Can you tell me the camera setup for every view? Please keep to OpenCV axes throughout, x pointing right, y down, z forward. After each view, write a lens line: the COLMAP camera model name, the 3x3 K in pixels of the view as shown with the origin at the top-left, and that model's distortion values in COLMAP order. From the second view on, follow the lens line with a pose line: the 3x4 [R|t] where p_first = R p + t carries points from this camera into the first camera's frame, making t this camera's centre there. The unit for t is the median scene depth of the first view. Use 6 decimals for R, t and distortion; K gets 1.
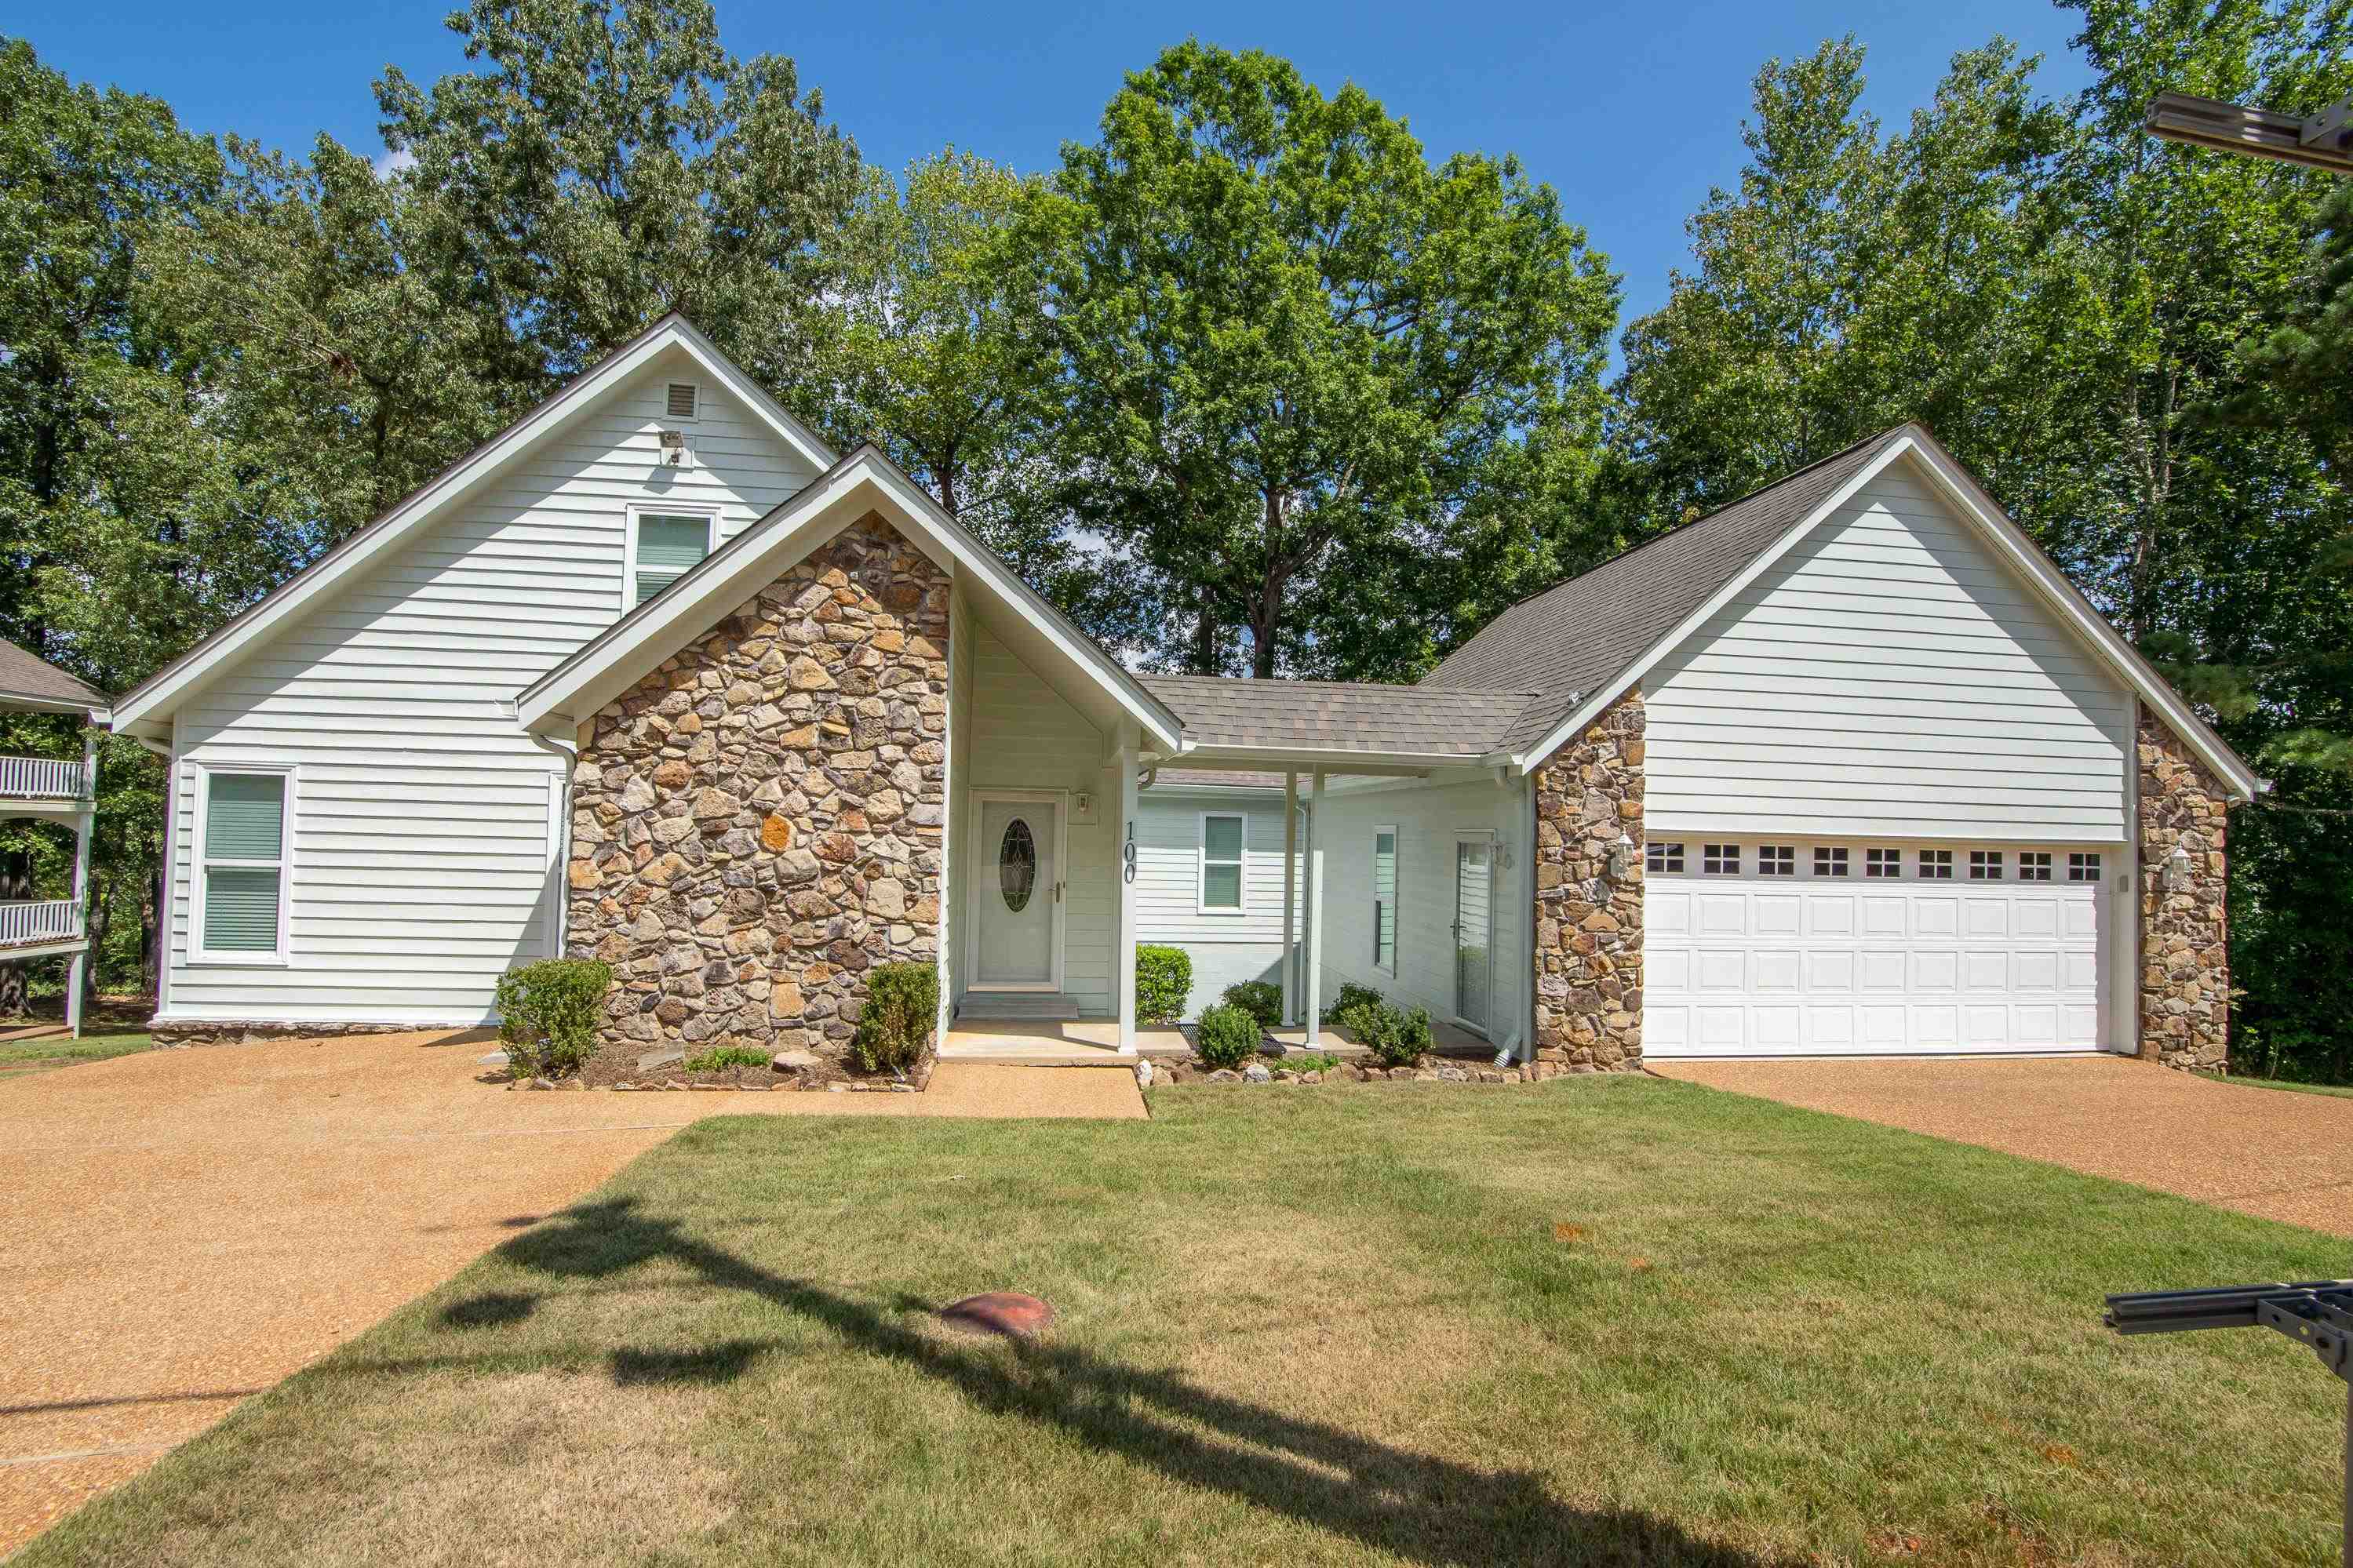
lens RADIAL K [[1043.2, 0, 1174.2], [0, 1043.2, 797.5], [0, 0, 1]] dist [-0.040723, 0.013035]
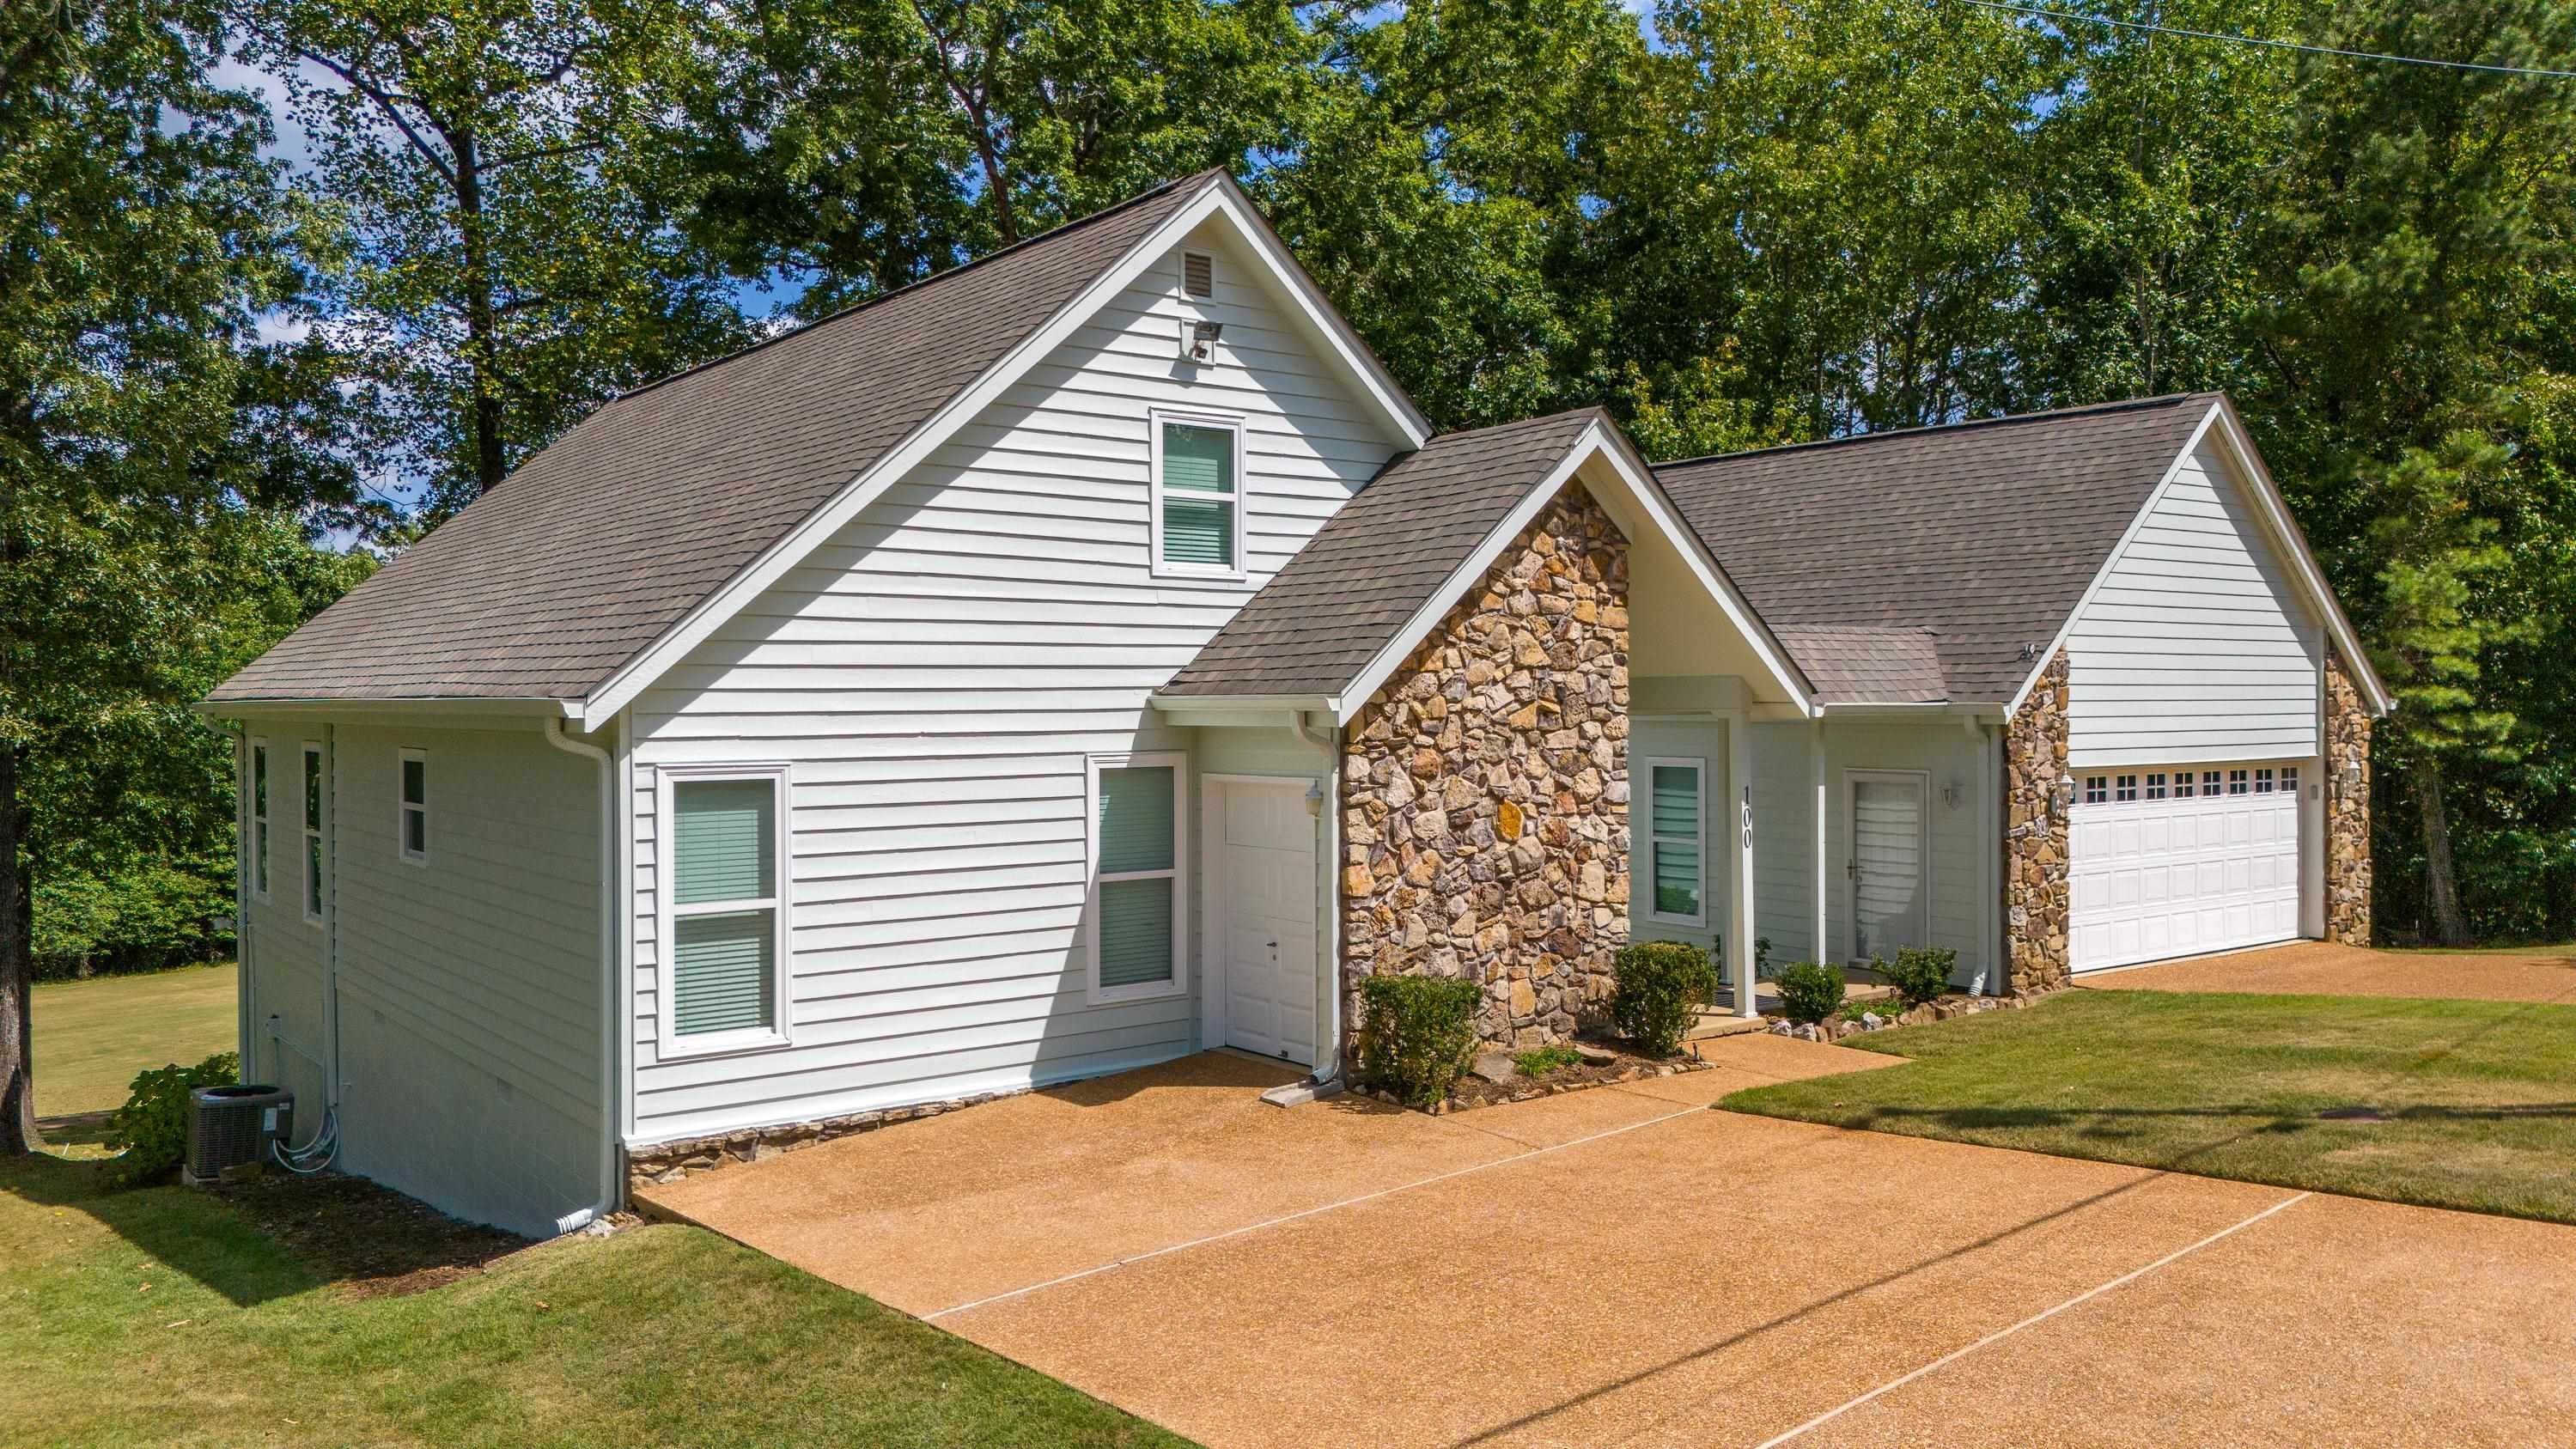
lens RADIAL K [[1899.8, 0, 1288.0], [0, 1899.8, 724.5], [0, 0, 1]] dist [0.122967, -0.128774]
pose [[0.863777, -0.035452, 0.502625, -1.401311], [0.008647, 0.998418, 0.055562, -0.148223], [-0.503800, -0.043648, 0.862717, -0.374757]]
